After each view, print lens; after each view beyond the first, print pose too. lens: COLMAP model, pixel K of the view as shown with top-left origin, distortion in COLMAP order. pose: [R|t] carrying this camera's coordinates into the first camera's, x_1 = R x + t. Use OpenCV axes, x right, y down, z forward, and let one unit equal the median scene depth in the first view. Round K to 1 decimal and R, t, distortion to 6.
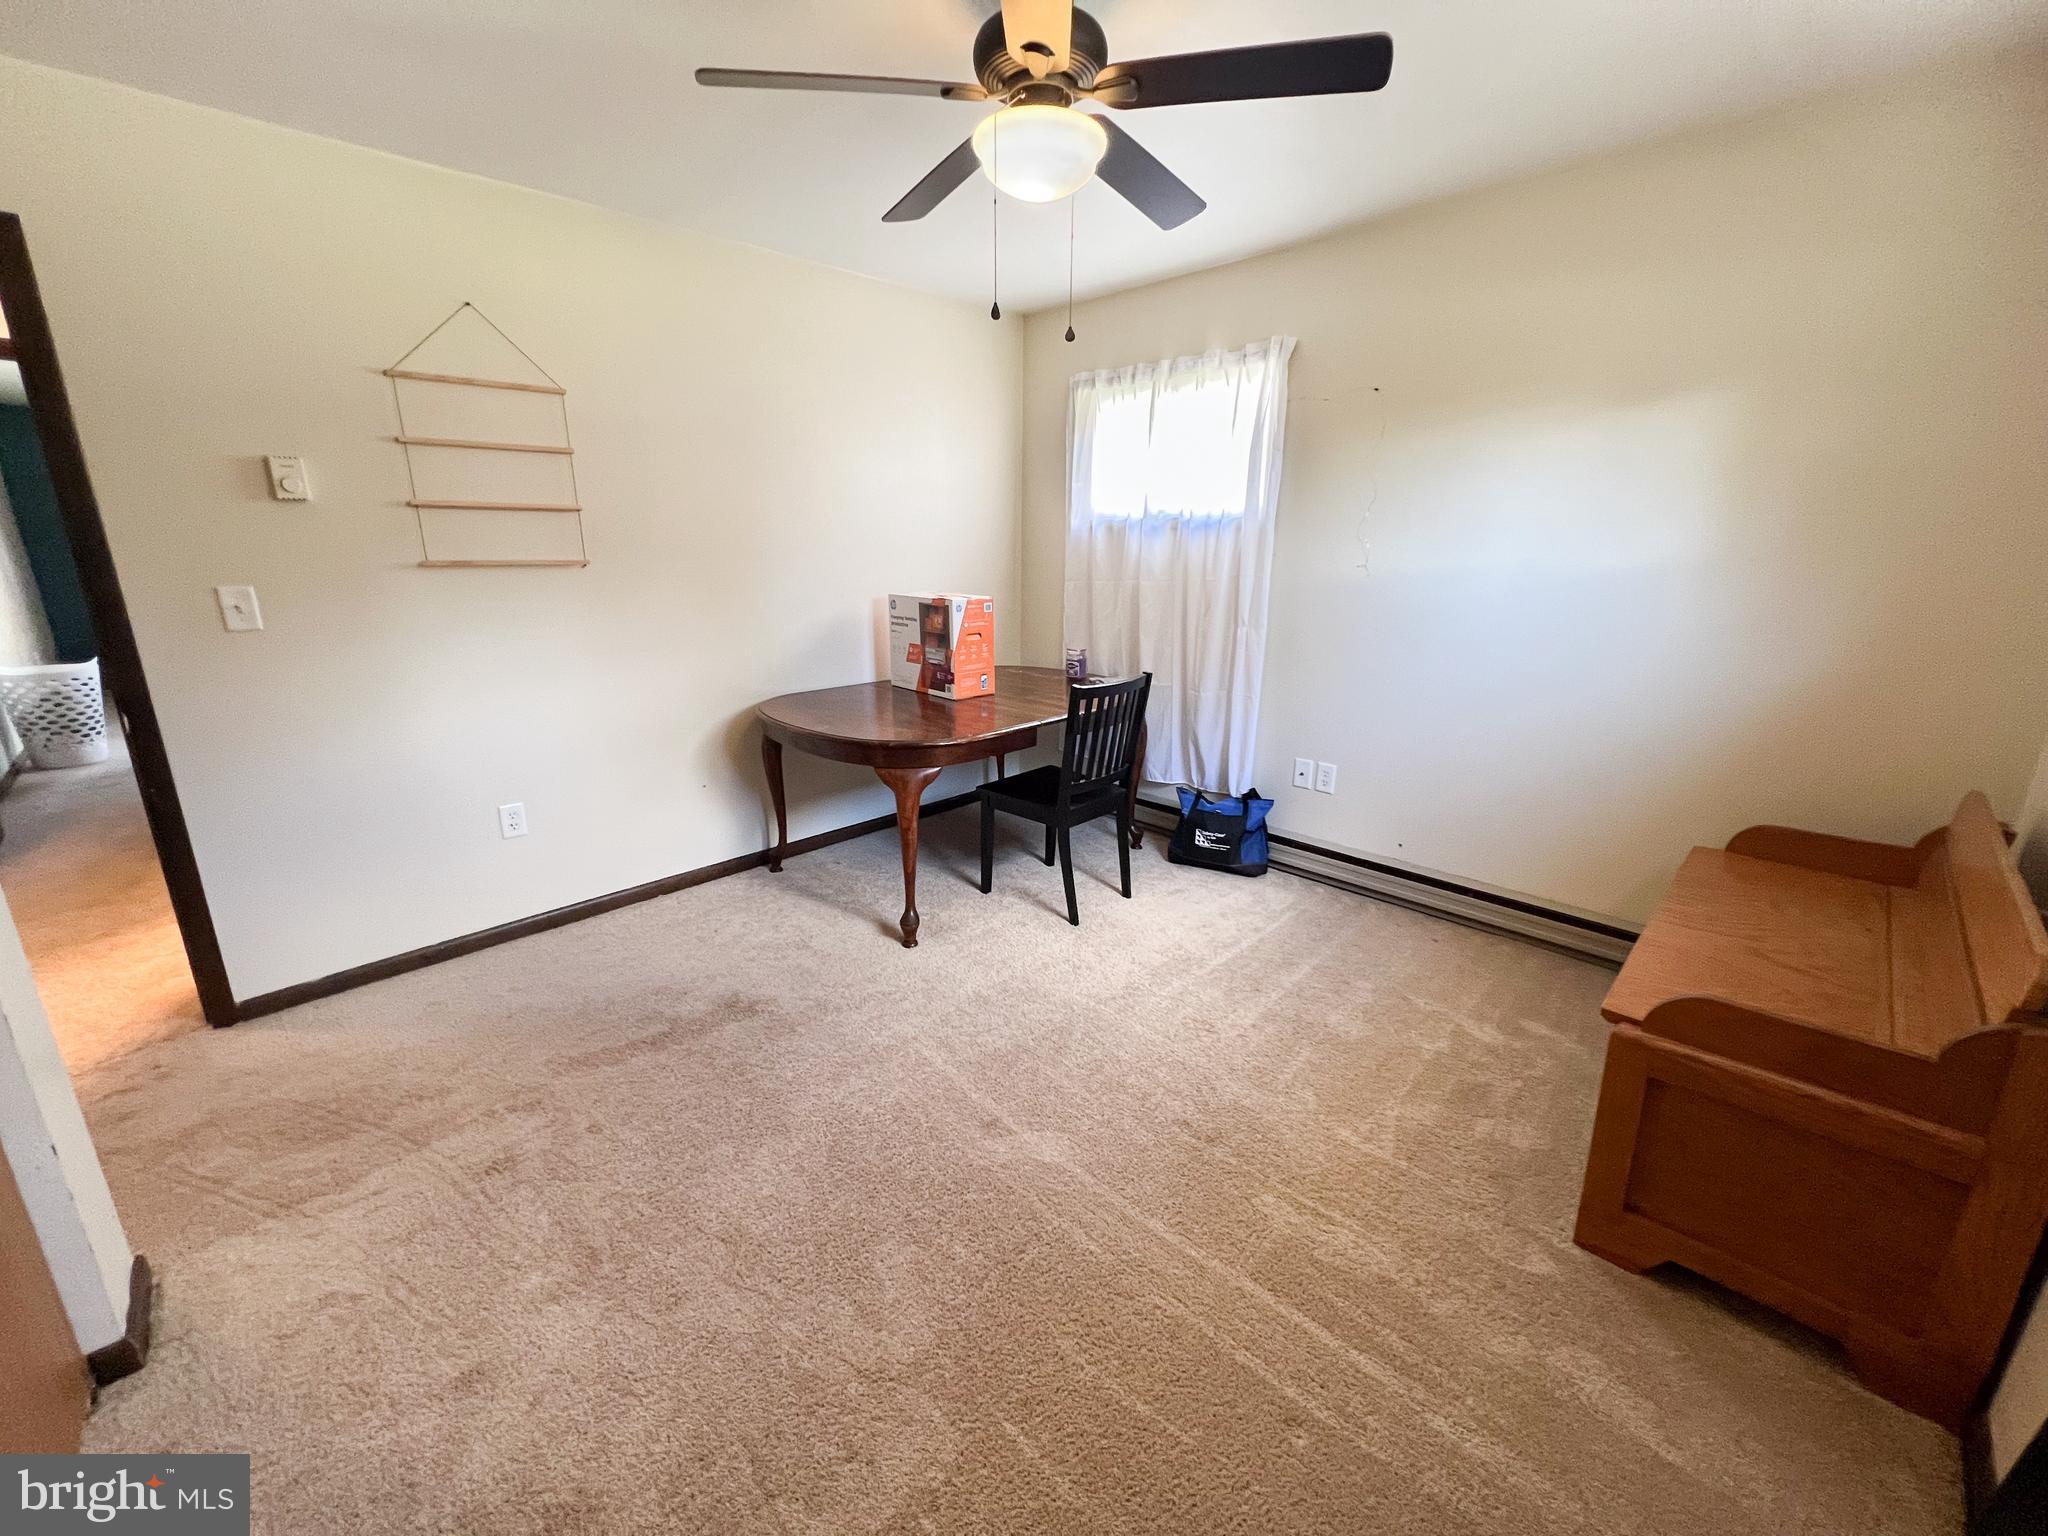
lens RADIAL K [[815.6, 0, 1017.0], [0, 815.6, 762.0], [0, 0, 1]] dist [-0.002141, 0.000974]
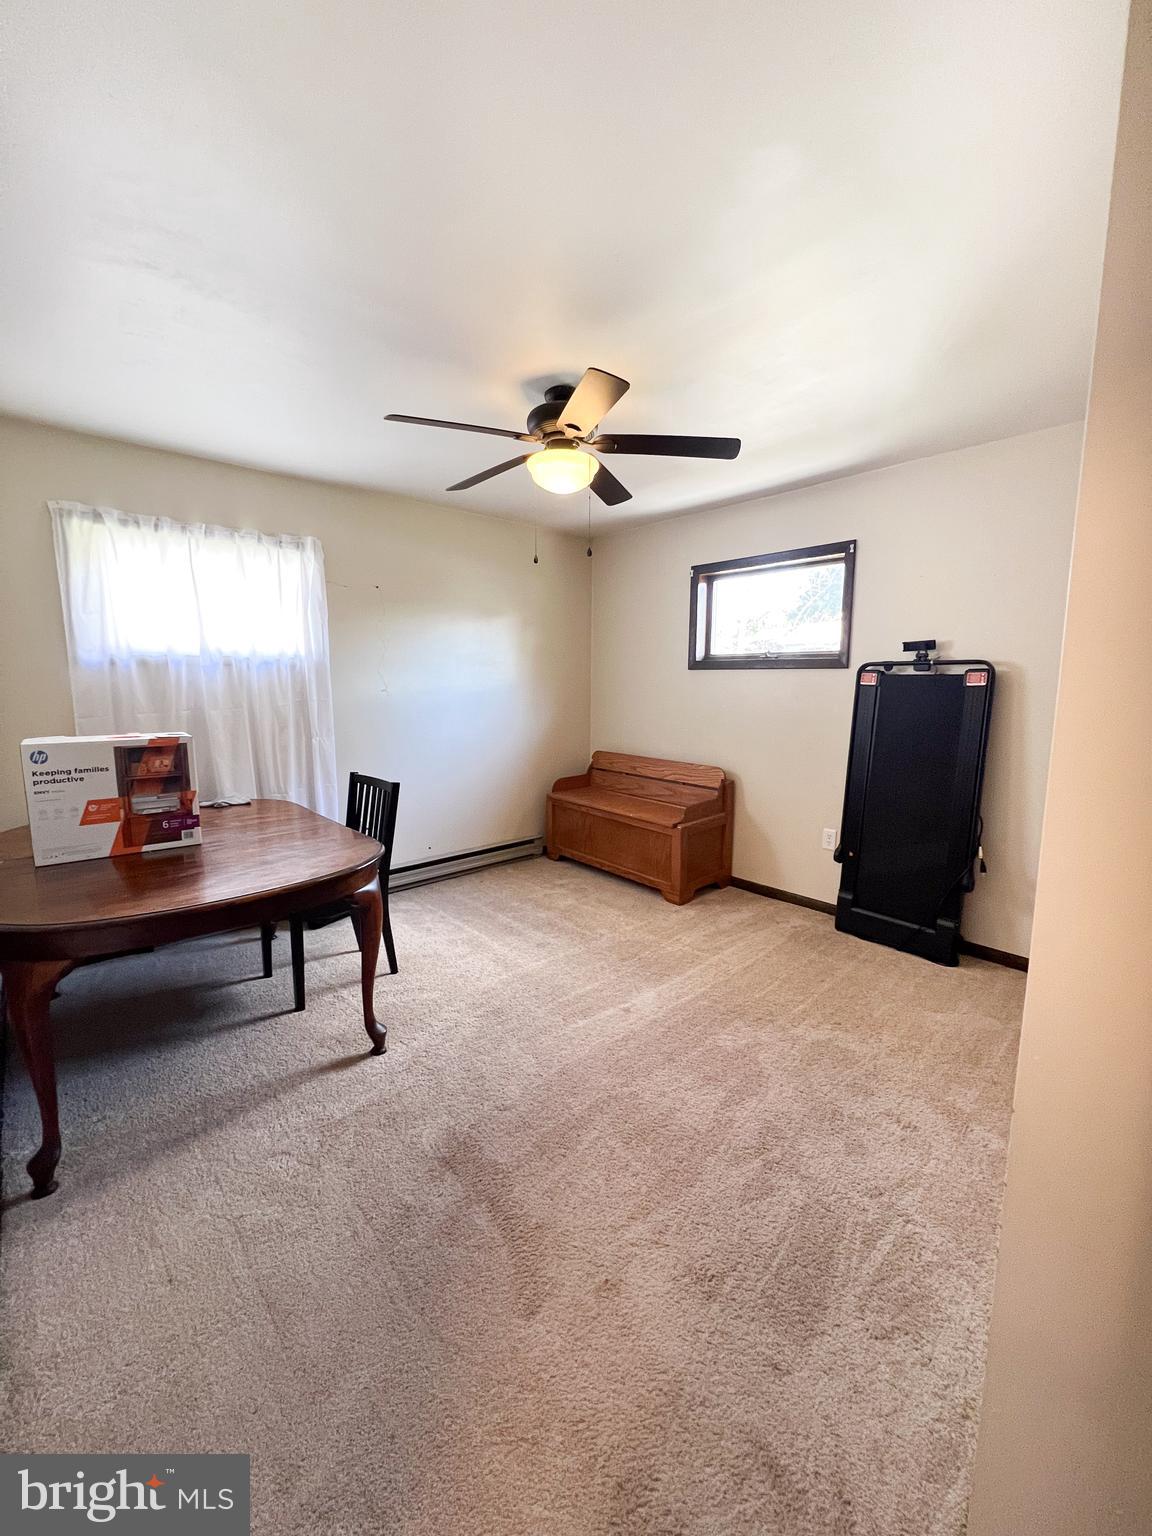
lens RADIAL K [[613.3, 0, 572.1], [0, 613.3, 768.3], [0, 0, 1]] dist [-0.004018, 0.001195]
pose [[0.055549, -0.145597, 0.987783, -0.716467], [0.264002, 0.956243, 0.126102, -0.133274], [-0.962921, 0.253772, 0.091556, 0.512629]]
